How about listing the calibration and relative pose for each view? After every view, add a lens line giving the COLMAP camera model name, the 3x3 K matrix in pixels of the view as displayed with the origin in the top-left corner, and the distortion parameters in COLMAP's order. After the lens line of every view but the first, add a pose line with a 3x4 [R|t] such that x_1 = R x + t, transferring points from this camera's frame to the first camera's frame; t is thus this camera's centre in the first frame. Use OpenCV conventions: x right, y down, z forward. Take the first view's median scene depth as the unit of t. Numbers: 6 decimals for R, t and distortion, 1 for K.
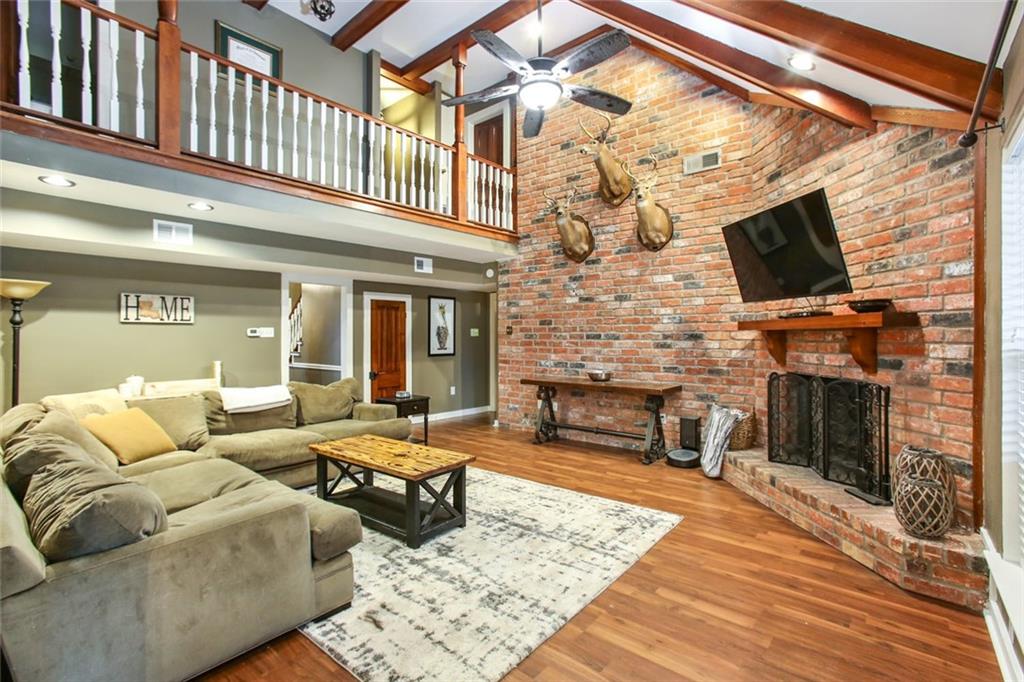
lens RADIAL K [[465.3, 0, 516.9], [0, 465.3, 338.6], [0, 0, 1]] dist [-0.017947, 0.001035]
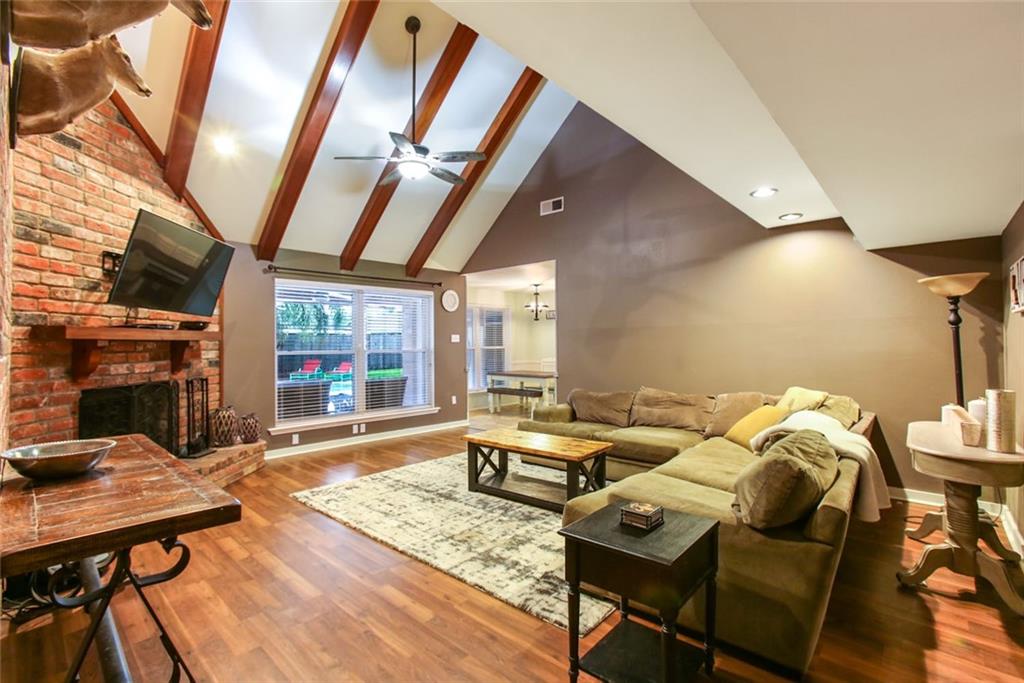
lens RADIAL K [[465.3, 0, 516.9], [0, 465.3, 339.1], [0, 0, 1]] dist [-0.017947, 0.001035]
pose [[-0.999234, 0.007571, 0.038399, -0.275726], [0.007315, 0.999950, -0.006798, -0.009587], [-0.038449, -0.006512, -0.999239, 2.116867]]
